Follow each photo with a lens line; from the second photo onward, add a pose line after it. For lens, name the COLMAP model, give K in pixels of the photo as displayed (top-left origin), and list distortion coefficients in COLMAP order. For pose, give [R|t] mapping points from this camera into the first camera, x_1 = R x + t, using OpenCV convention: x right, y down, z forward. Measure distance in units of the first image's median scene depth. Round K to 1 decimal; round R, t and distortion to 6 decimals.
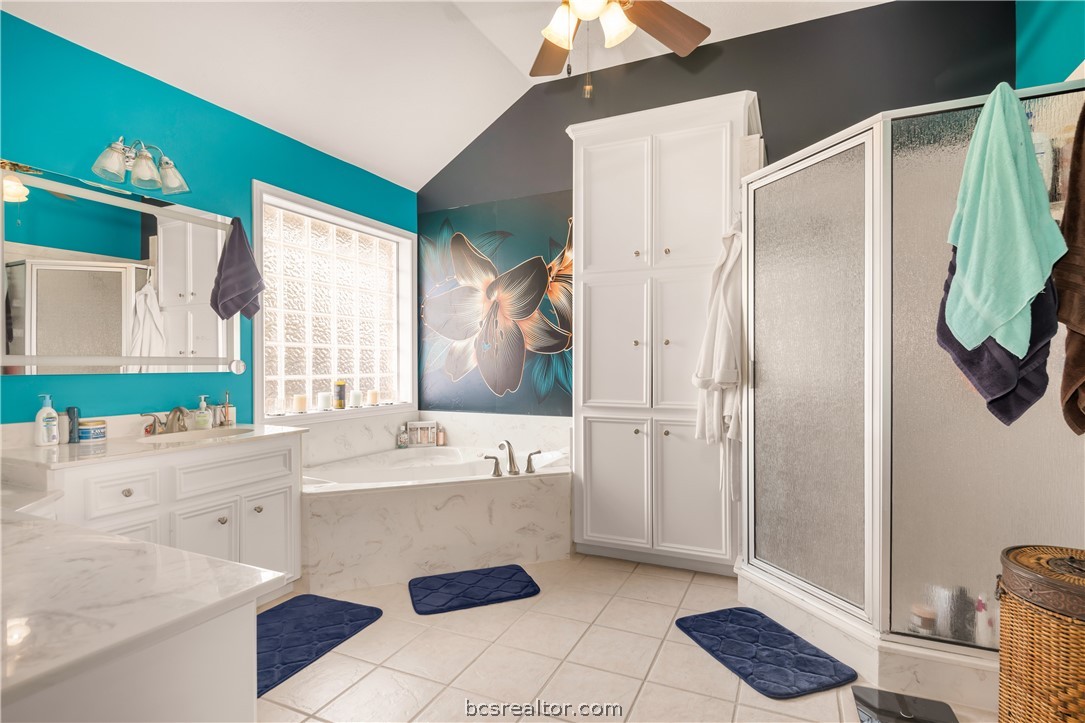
lens RADIAL K [[534.9, 0, 540.5], [0, 534.9, 366.3], [0, 0, 1]] dist [-0.001189, -0.001833]
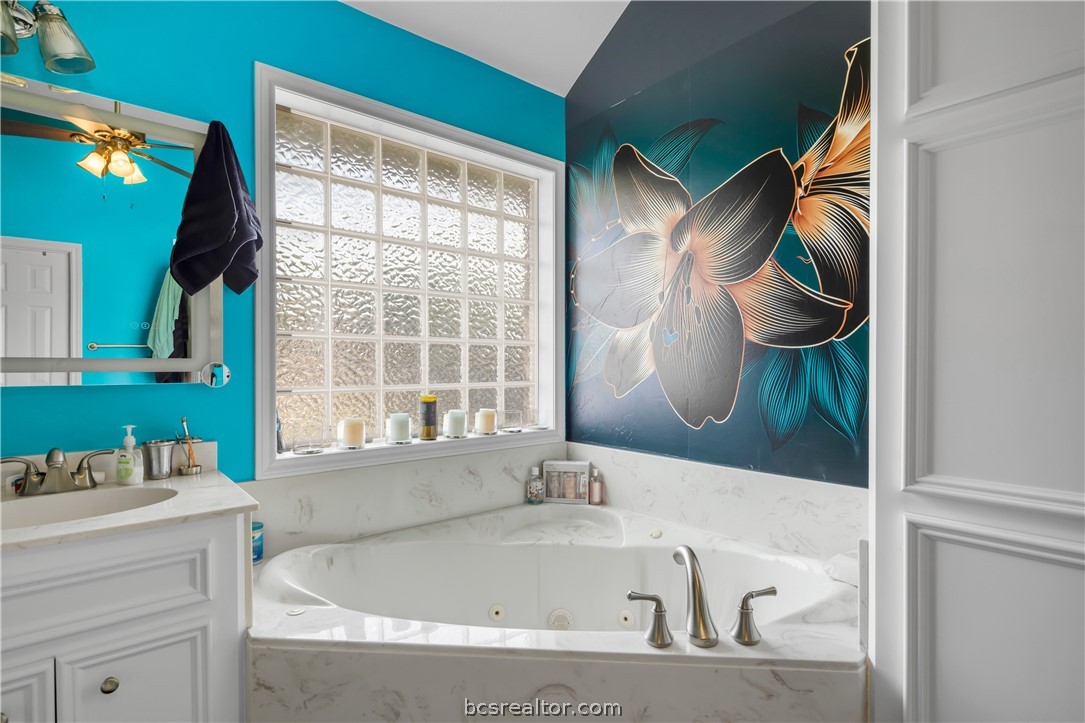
lens RADIAL K [[534.9, 0, 540.5], [0, 534.9, 366.3], [0, 0, 1]] dist [-0.001189, -0.001833]
pose [[0.913251, 0.002415, -0.407391, 0.001462], [-0.002698, 0.999996, -0.000121, -0.006744], [0.407389, 0.001210, 0.913254, 0.468805]]
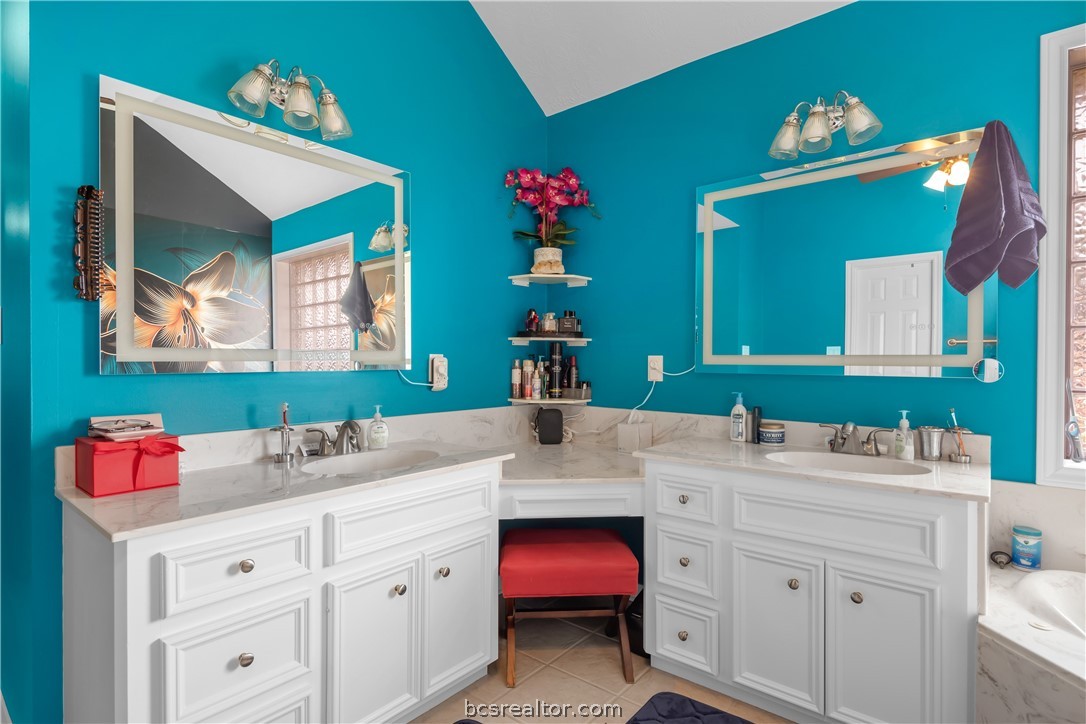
lens RADIAL K [[535.9, 0, 543.8], [0, 535.9, 366.0], [0, 0, 1]] dist [0.000092, -0.000432]
pose [[-0.242077, 0.012701, -0.970174, 0.108273], [-0.006124, 0.999874, 0.014617, -0.007026], [0.970238, 0.009479, -0.241969, 0.509795]]
